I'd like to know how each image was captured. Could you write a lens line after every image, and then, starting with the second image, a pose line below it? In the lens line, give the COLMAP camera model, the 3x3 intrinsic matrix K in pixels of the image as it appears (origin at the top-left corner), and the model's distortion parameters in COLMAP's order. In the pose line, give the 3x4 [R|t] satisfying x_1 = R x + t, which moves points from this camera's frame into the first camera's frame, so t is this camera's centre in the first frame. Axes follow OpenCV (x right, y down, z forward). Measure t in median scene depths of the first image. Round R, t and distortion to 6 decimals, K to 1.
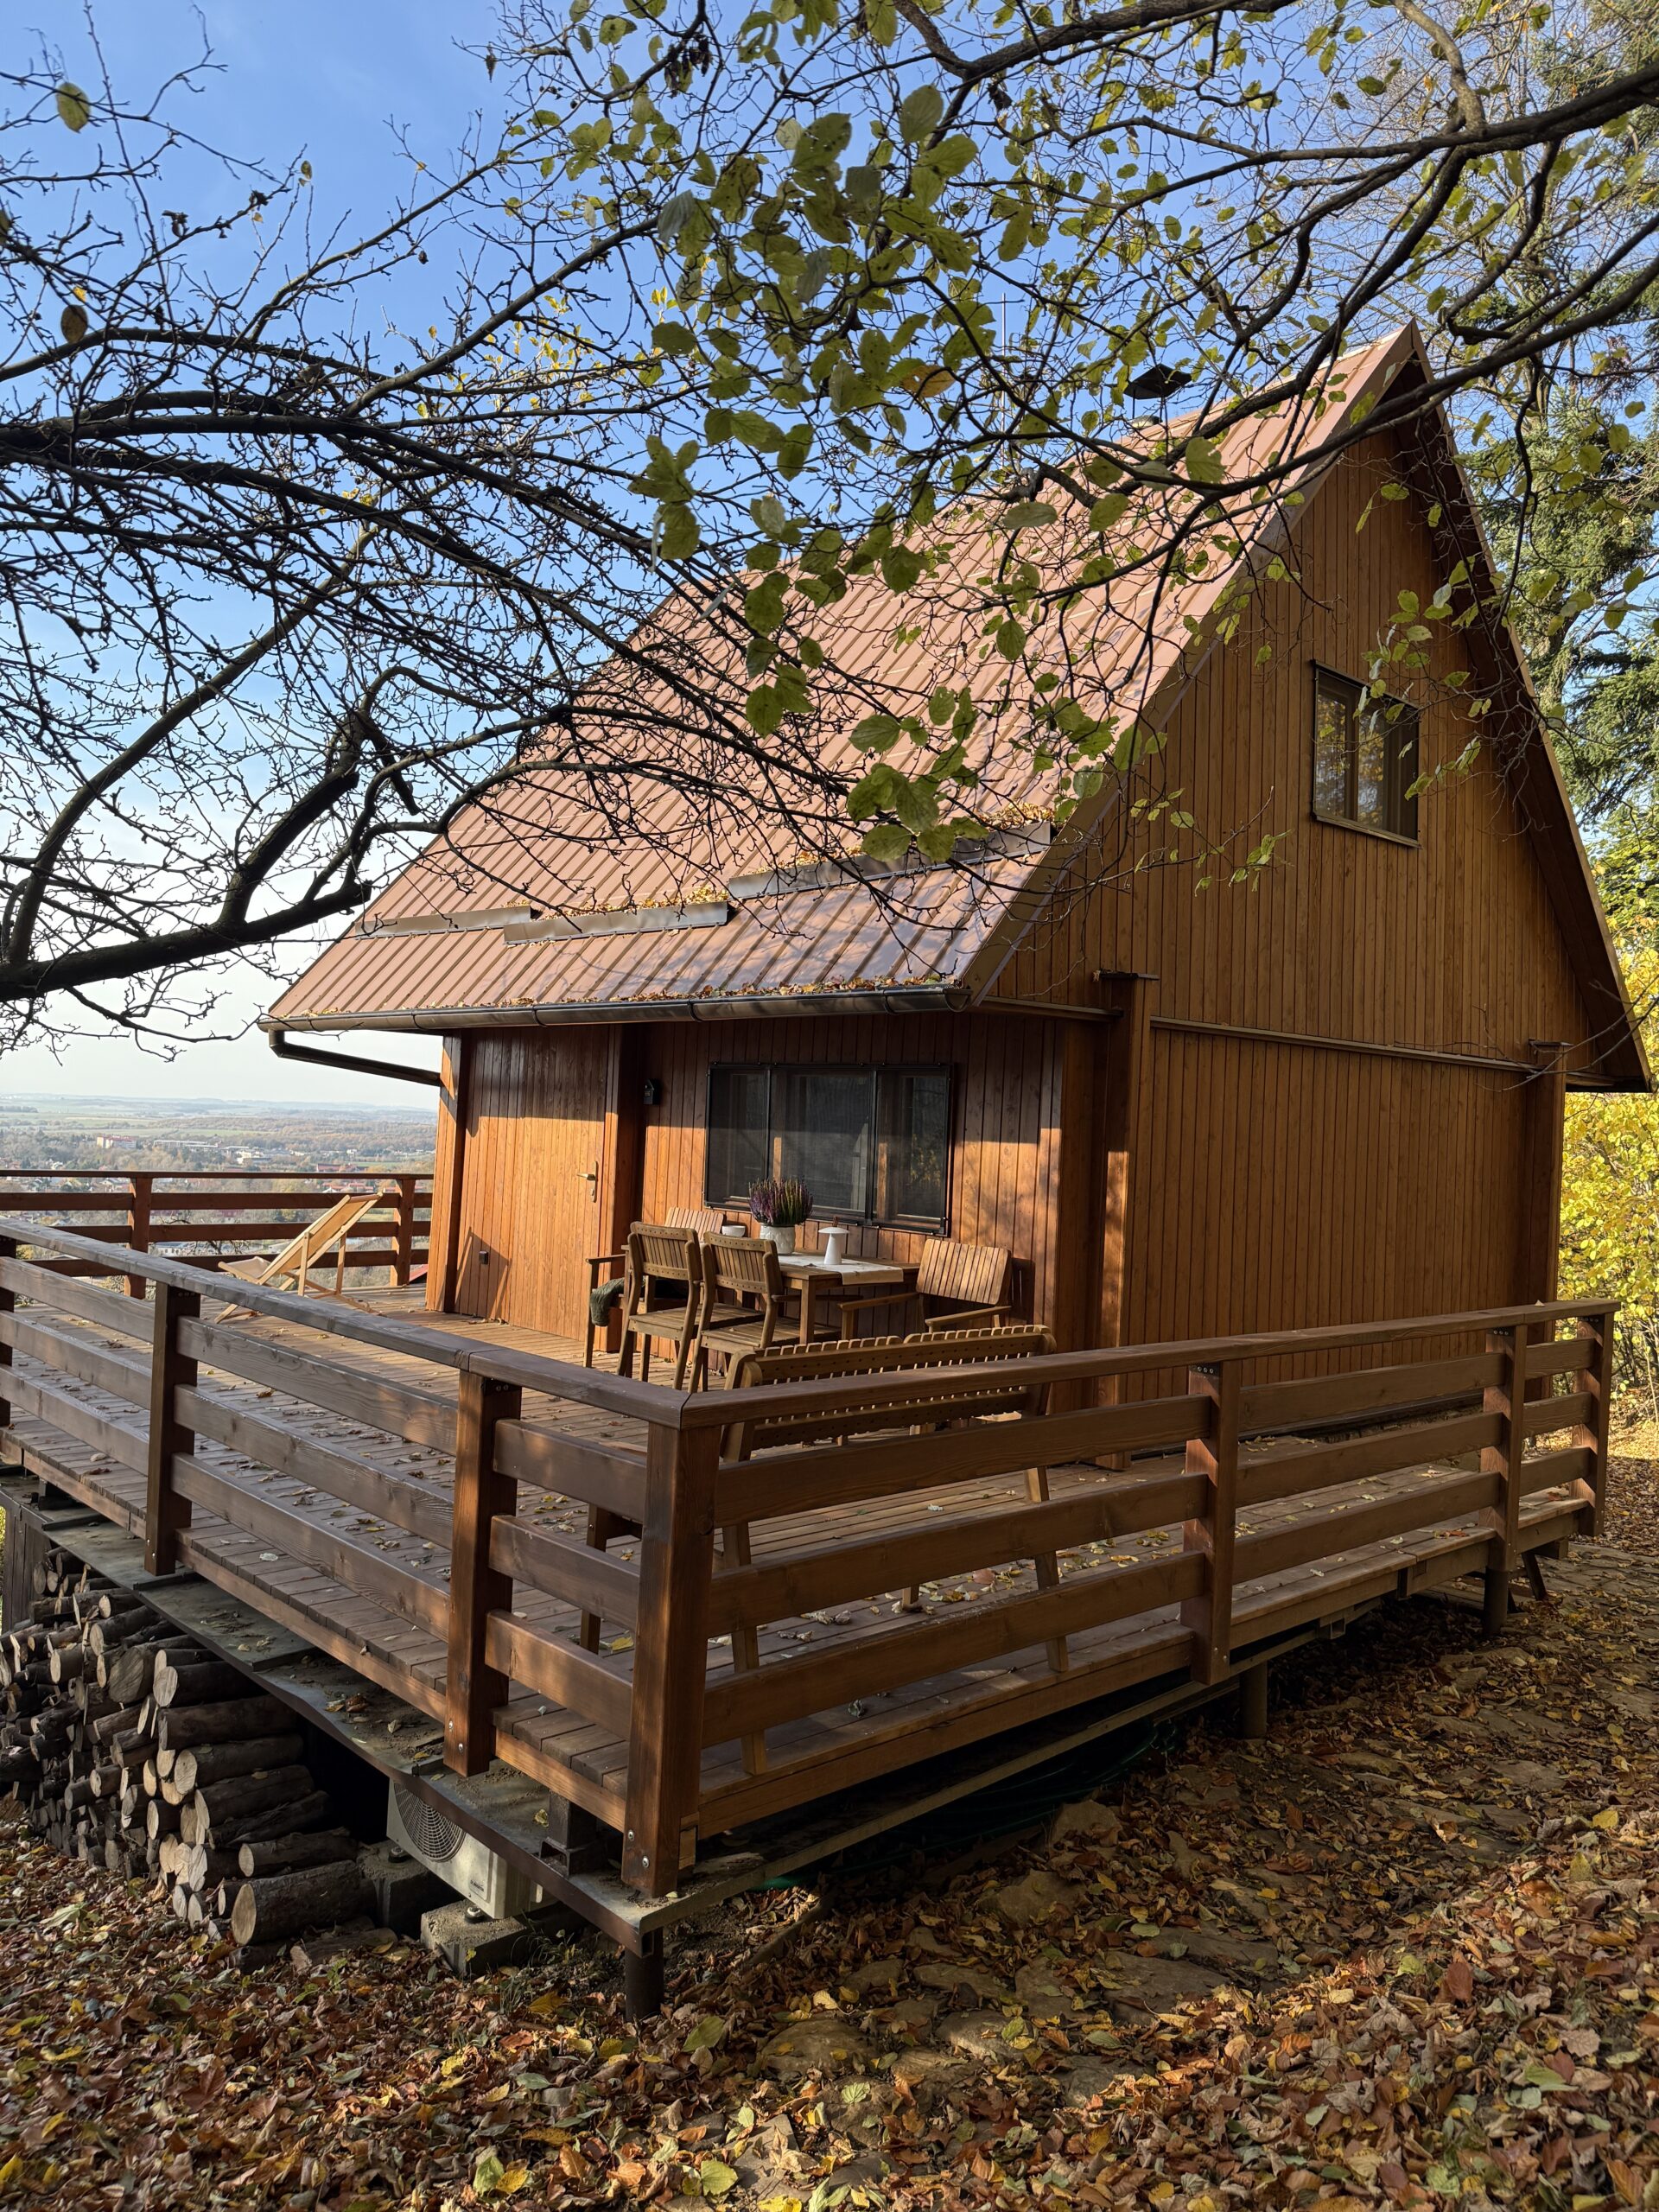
lens RADIAL K [[1582.9, 0, 803.7], [0, 1582.9, 1114.1], [0, 0, 1]] dist [0.040085, -0.132250]
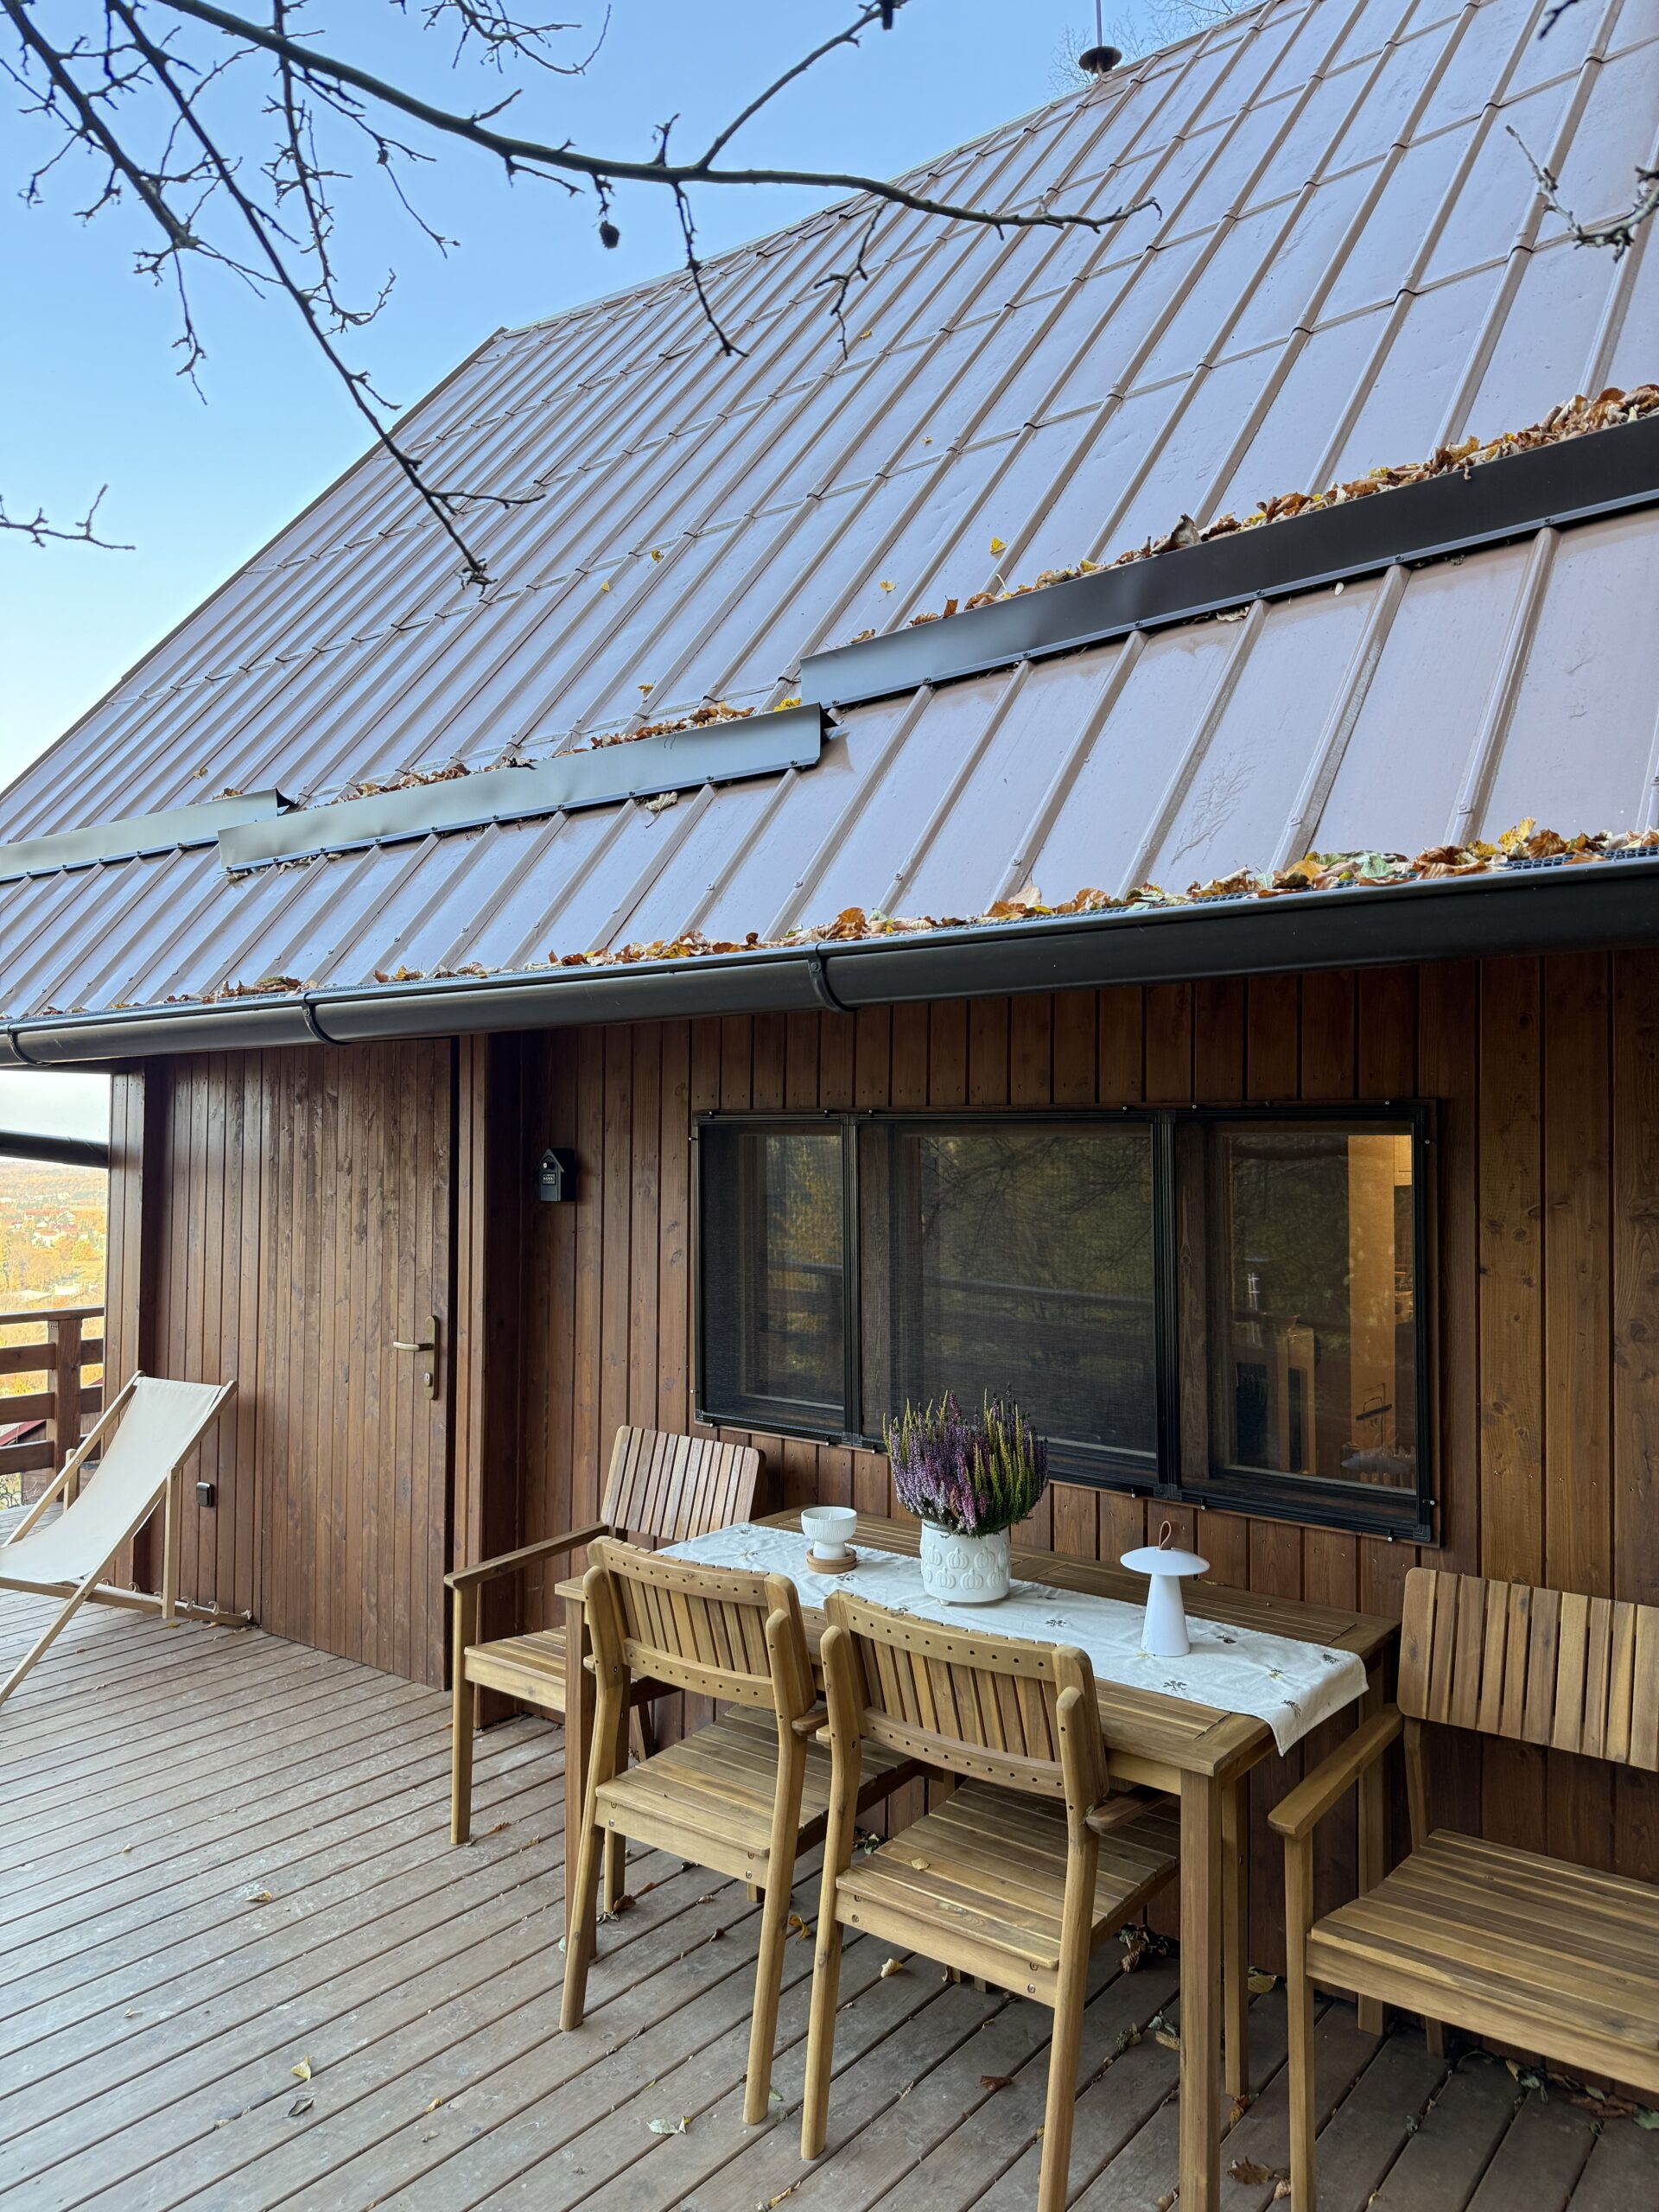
lens RADIAL K [[1545.8, 0, 778.5], [0, 1545.8, 1110.3], [0, 0, 1]] dist [0.039002, -0.024987]
pose [[0.988609, -0.021493, 0.148966, -0.104516], [0.025451, 0.999370, -0.024719, -0.021171], [-0.148341, 0.028229, 0.988533, 0.546441]]
